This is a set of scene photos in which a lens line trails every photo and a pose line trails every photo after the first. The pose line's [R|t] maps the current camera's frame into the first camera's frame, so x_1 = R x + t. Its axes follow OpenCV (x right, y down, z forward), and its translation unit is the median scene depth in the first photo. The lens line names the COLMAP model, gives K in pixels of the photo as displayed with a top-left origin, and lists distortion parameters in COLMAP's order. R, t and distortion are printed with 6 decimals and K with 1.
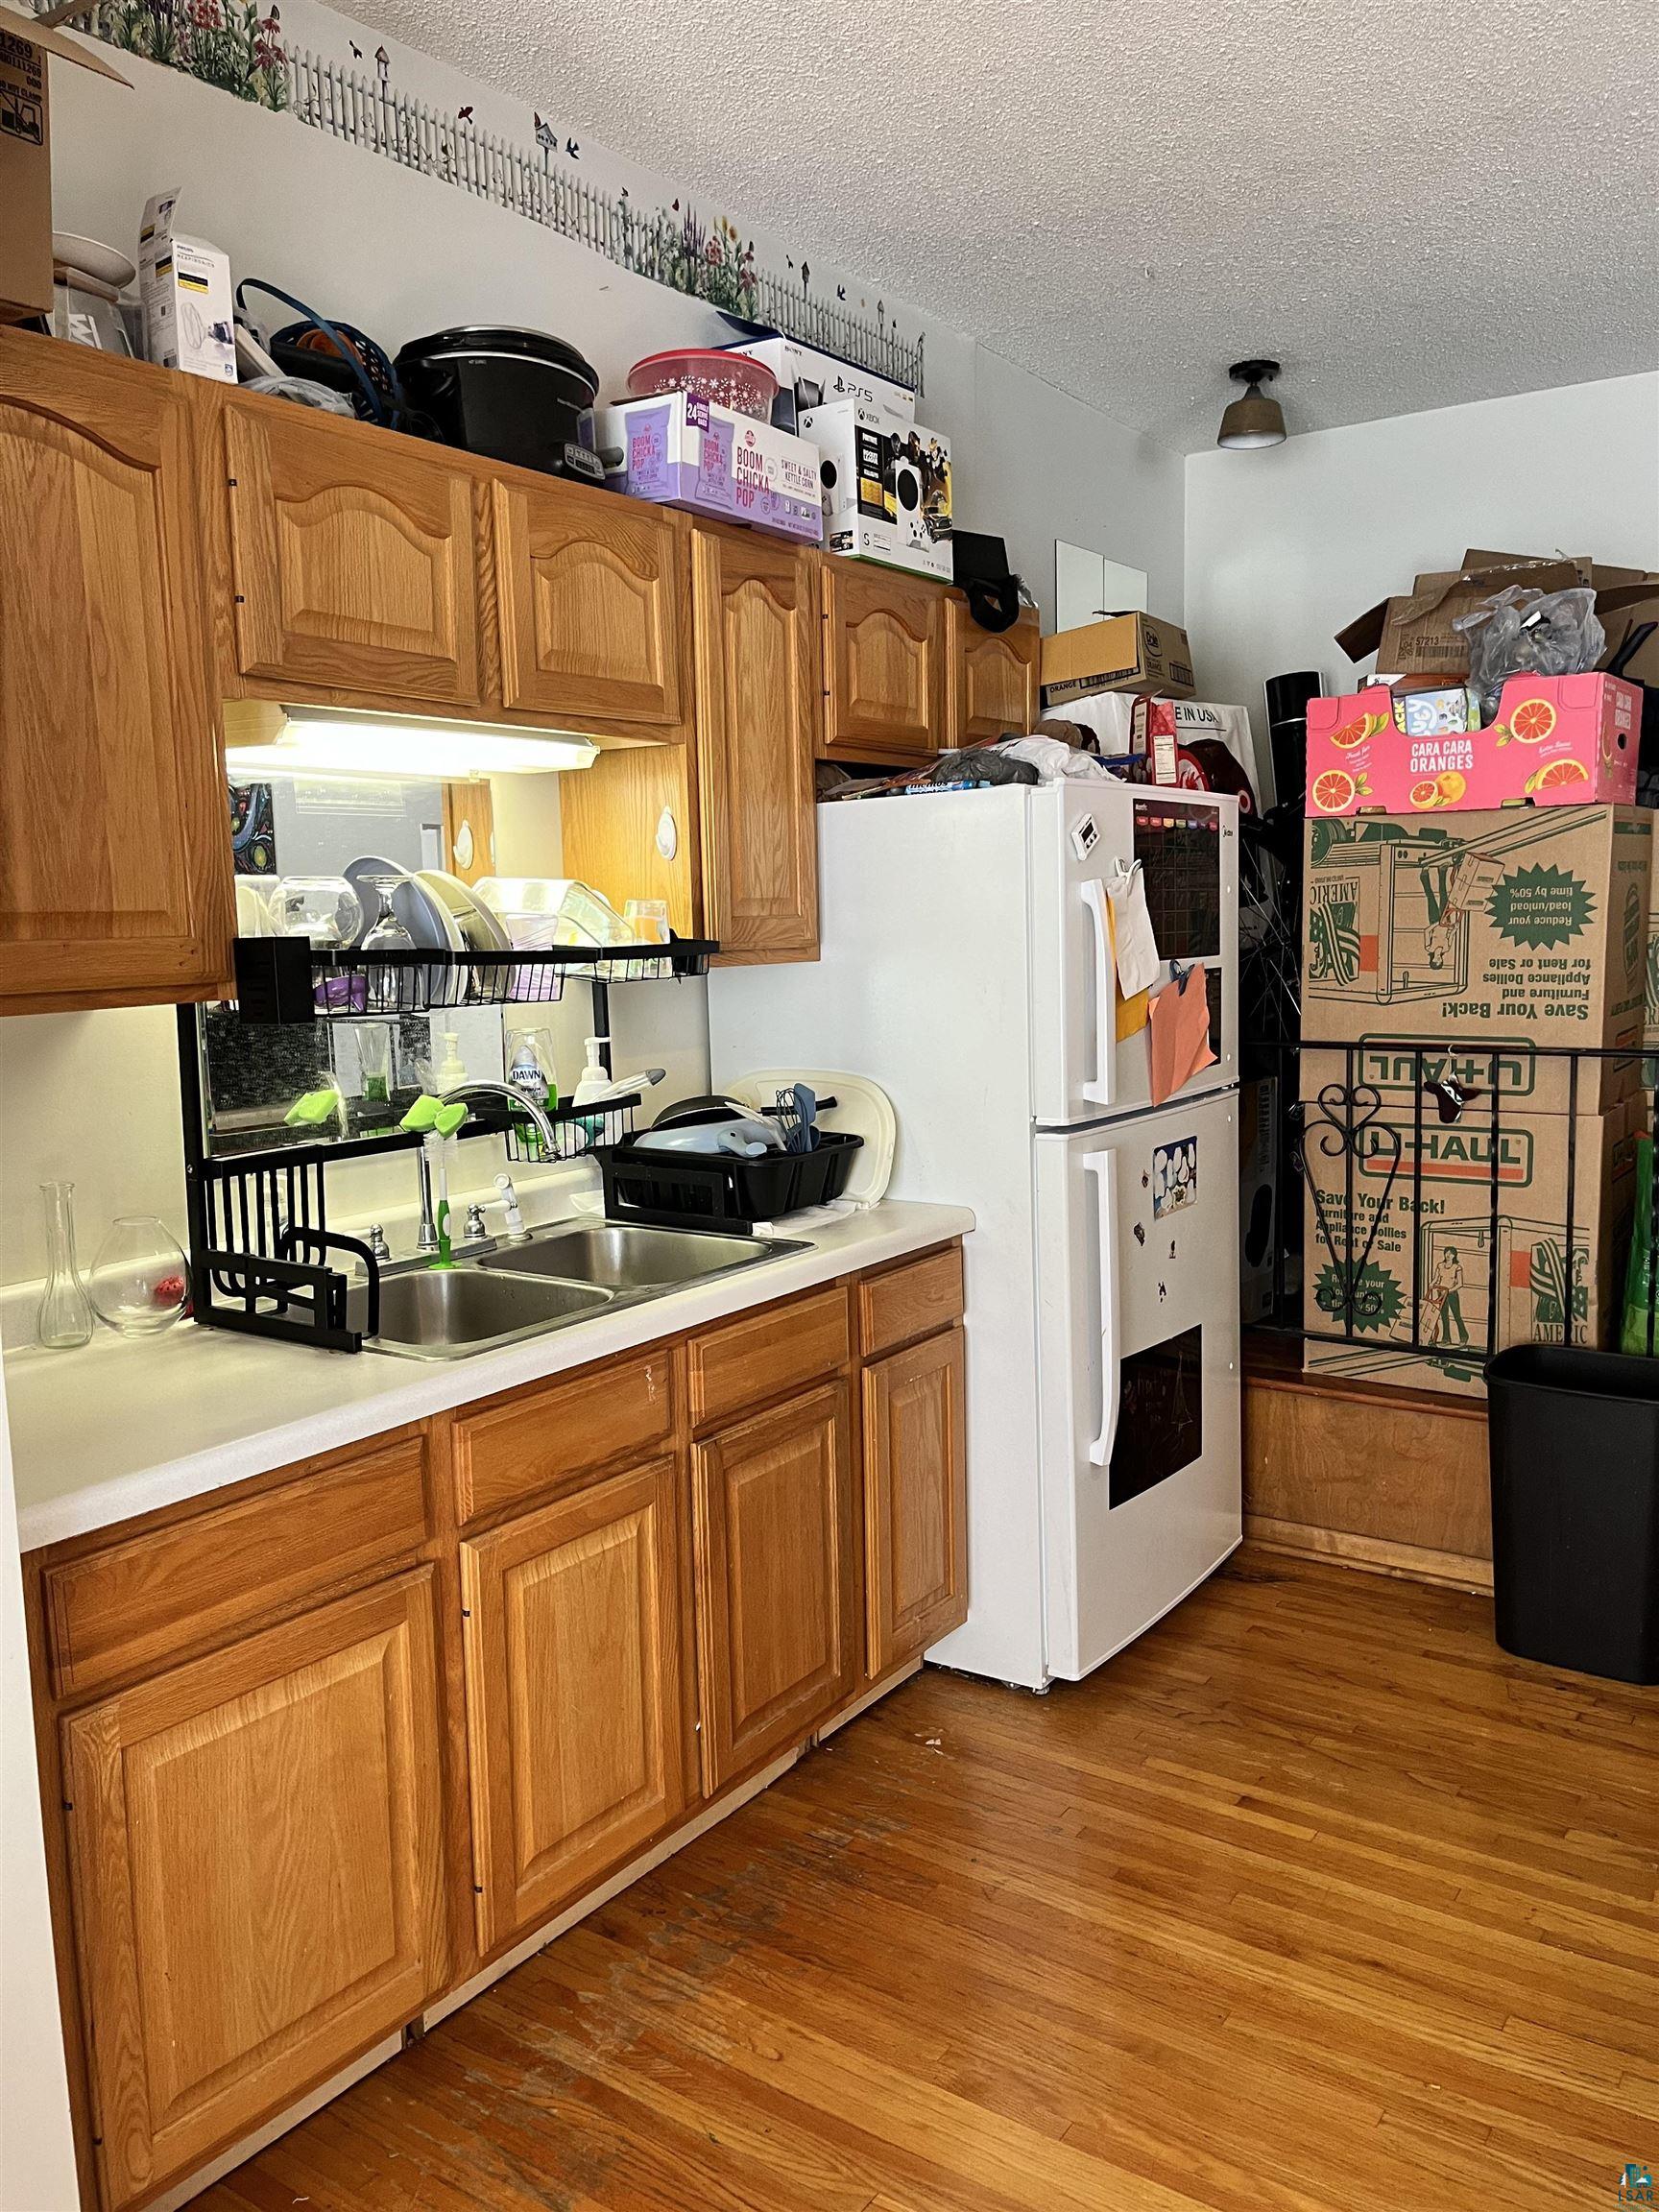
lens RADIAL K [[1714.4, 0, 829.5], [0, 1714.4, 1106.0], [0, 0, 1]] dist [0.094833, -0.111524]
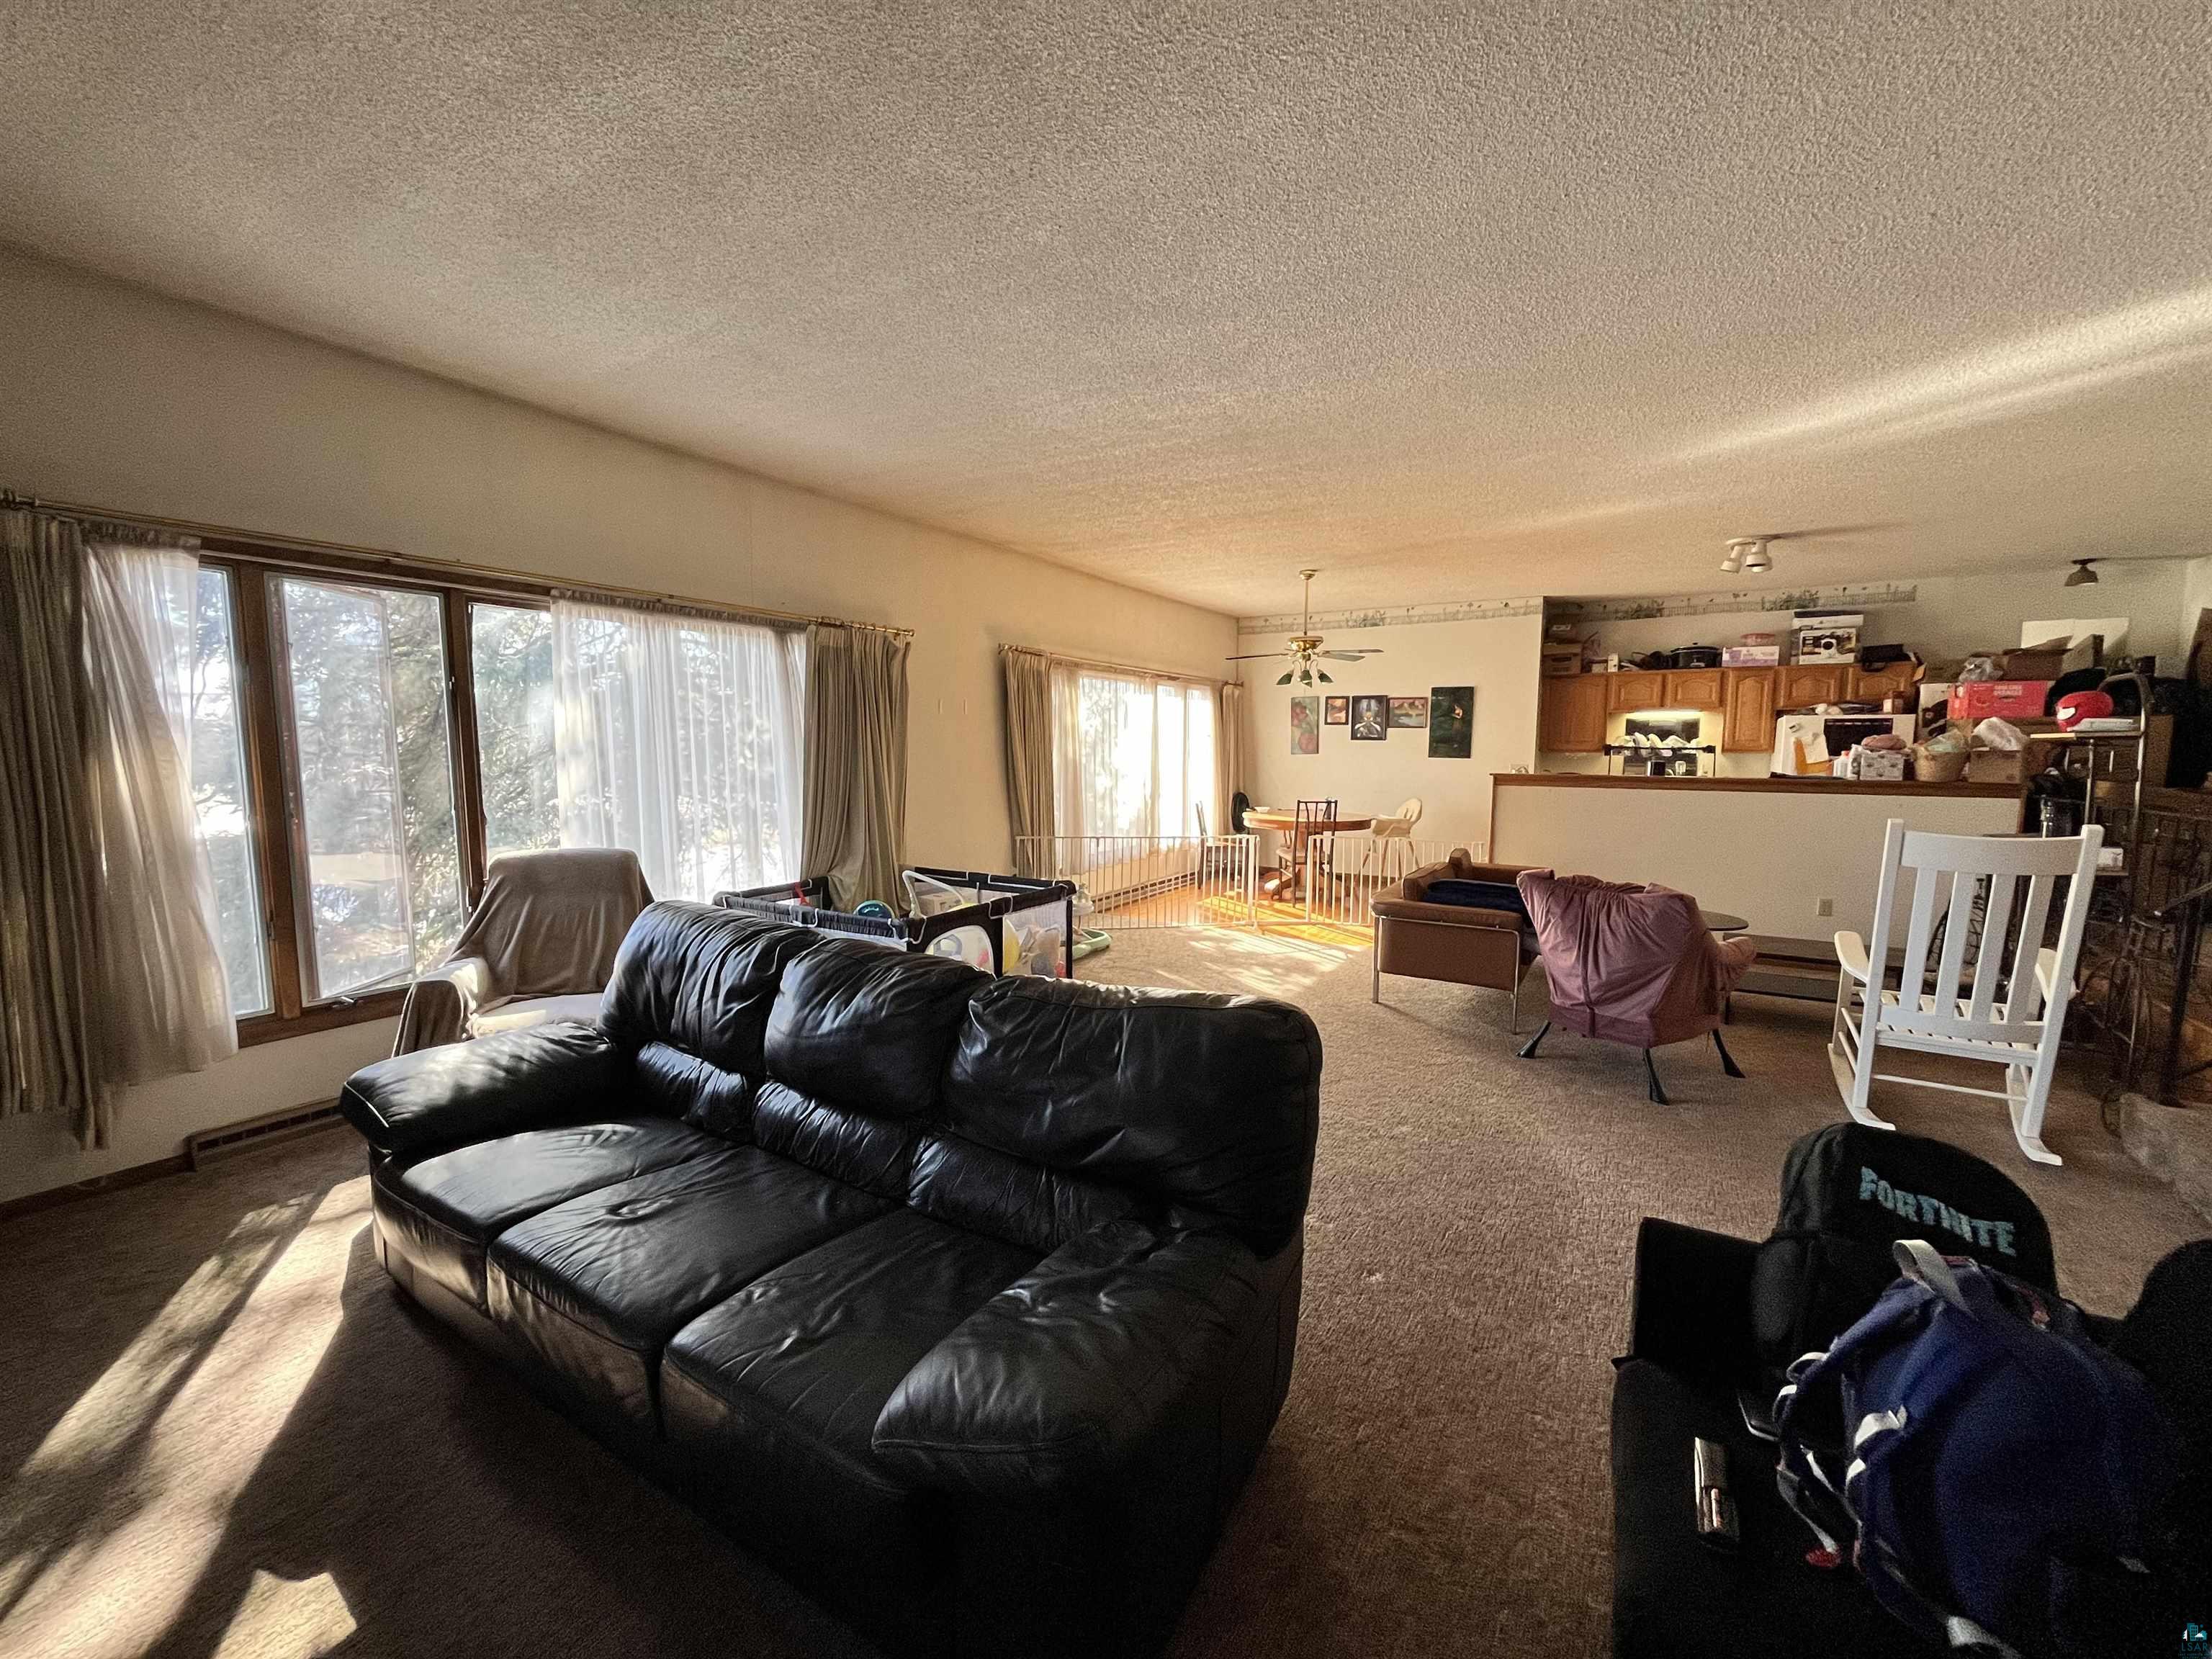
lens RADIAL K [[890.6, 0, 1105.6], [0, 890.6, 839.2], [0, 0, 1]] dist [-0.000337, -0.000378]
pose [[0.050550, 0.126347, -0.990697, 2.219989], [-0.116530, 0.985936, 0.119794, 0.061585], [0.991900, 0.109391, 0.064562, -0.871574]]
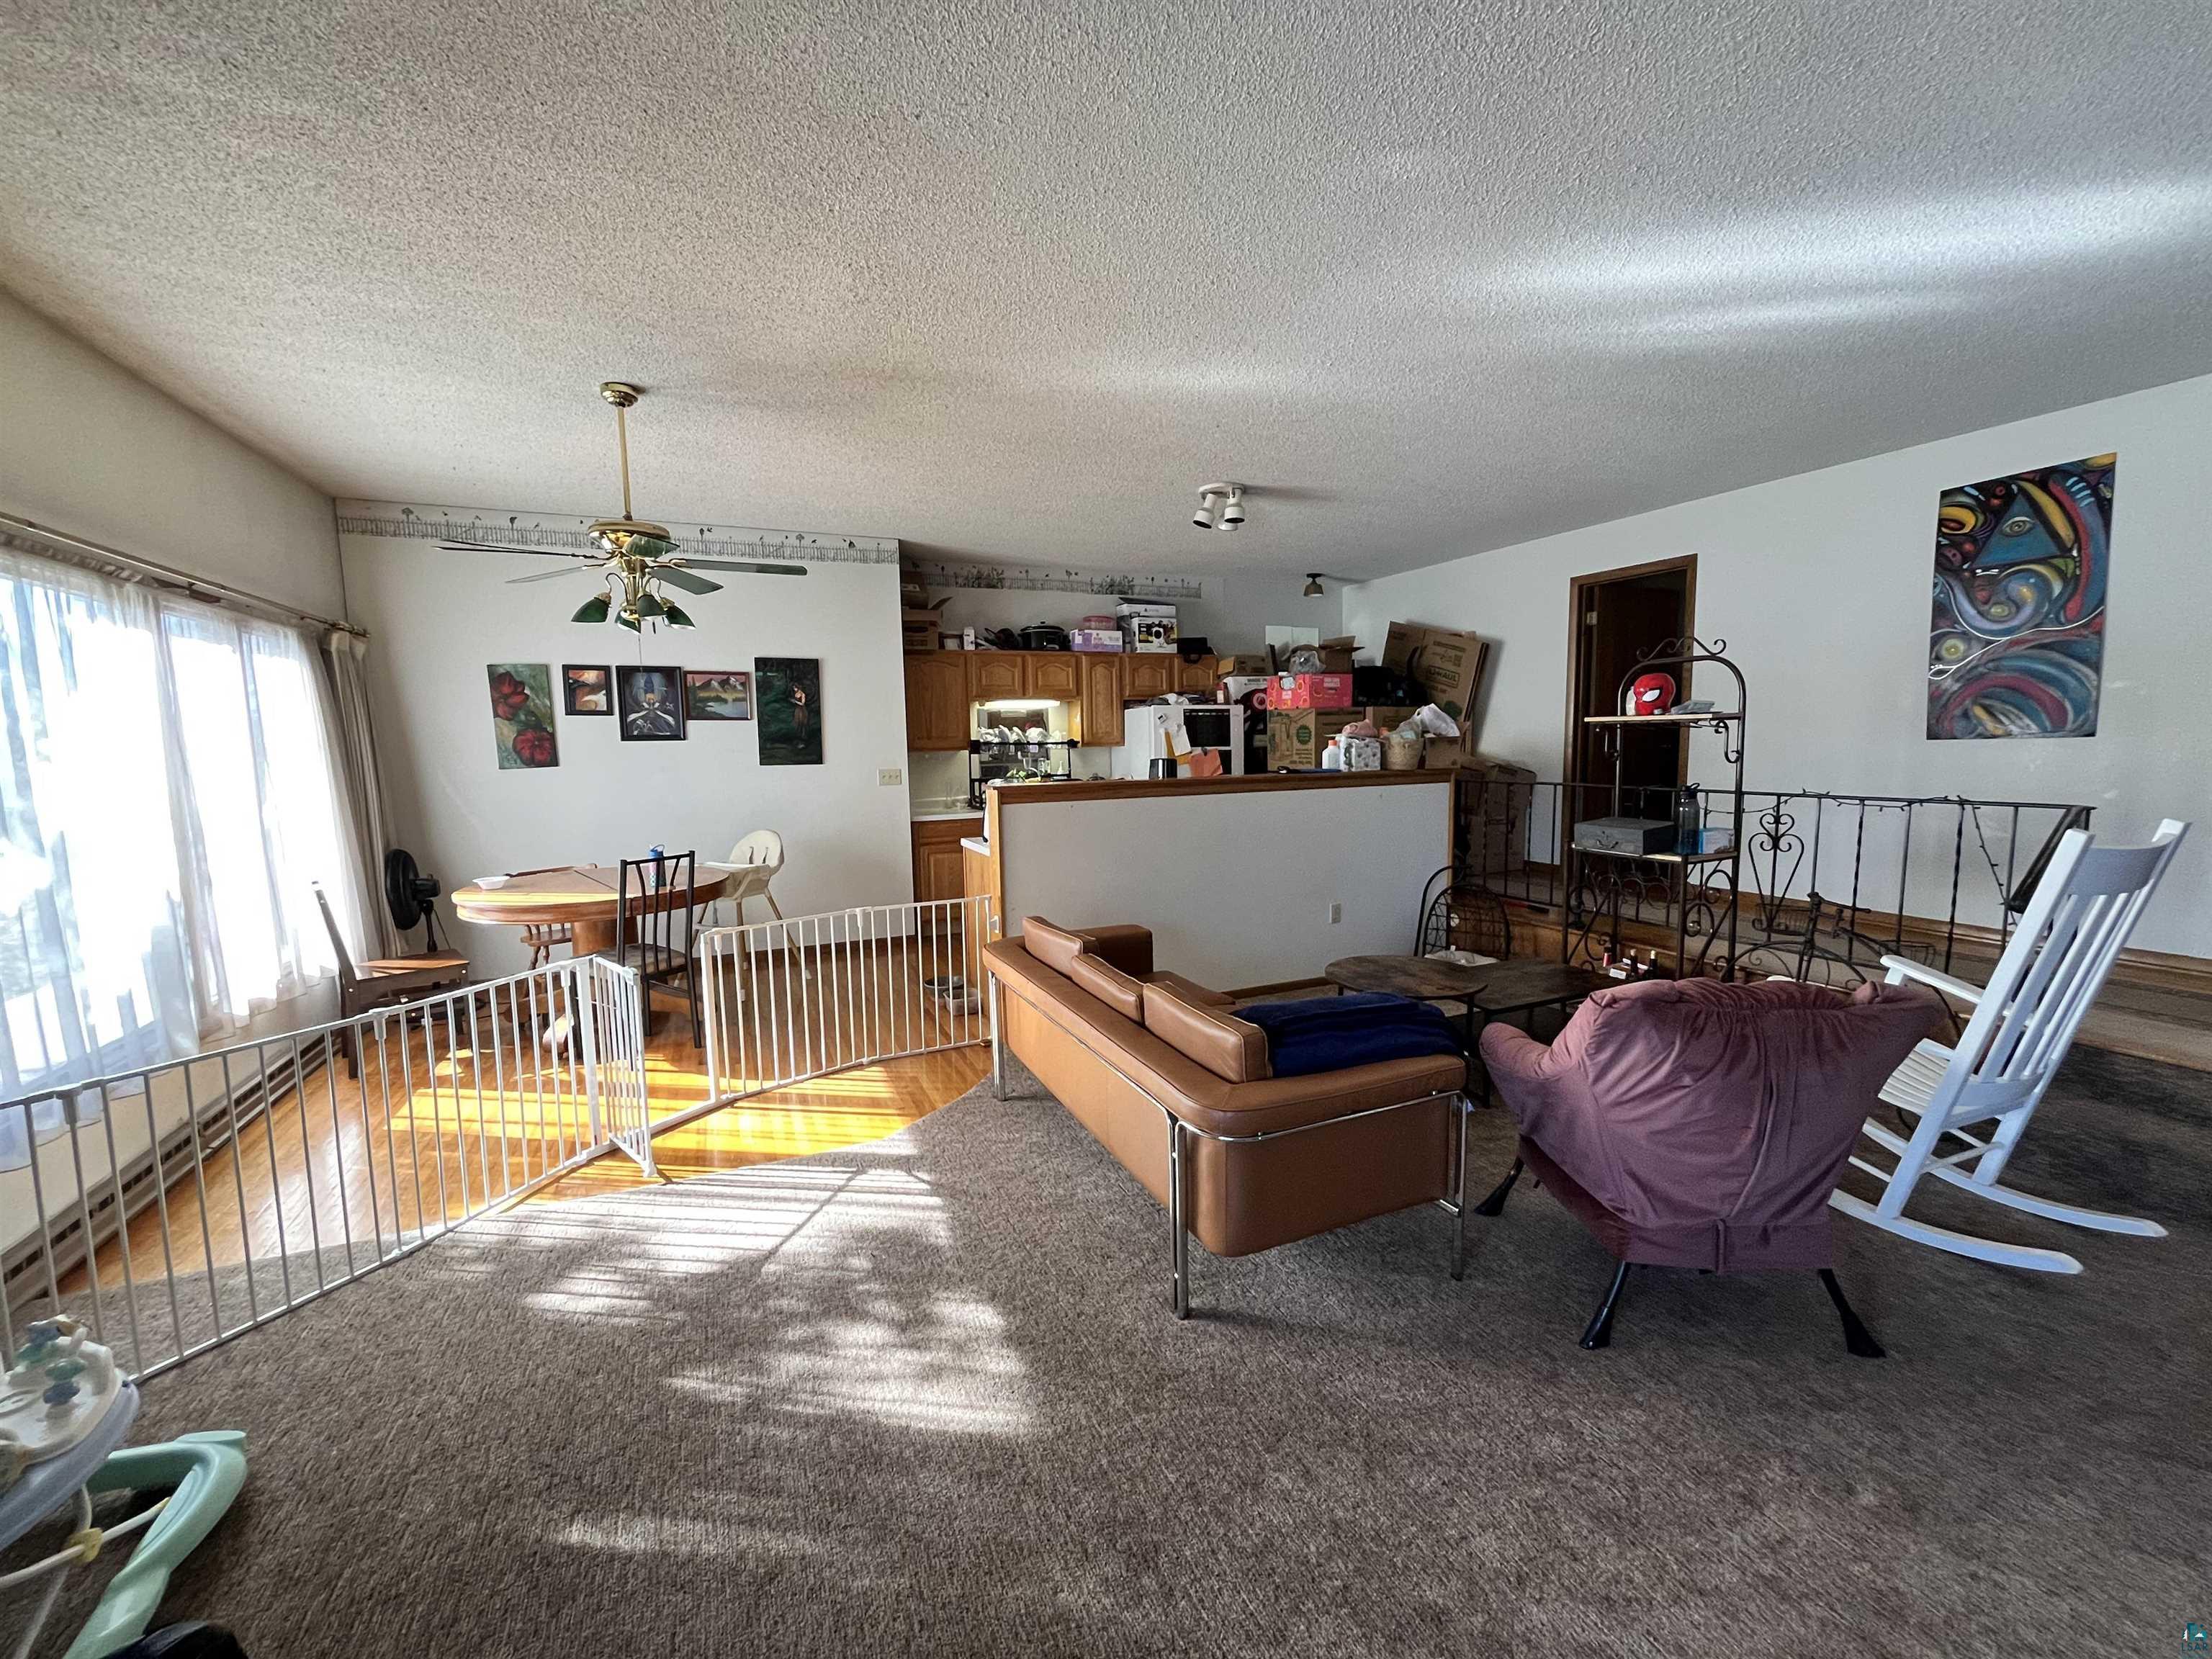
lens RADIAL K [[899.3, 0, 1106.0], [0, 899.3, 829.5], [0, 0, 1]] dist [0.008619, -0.000127]
pose [[0.850487, 0.056987, -0.522900, 1.108875], [-0.056867, 0.998249, 0.016300, 0.085511], [0.522913, 0.015873, 0.852238, -0.911996]]
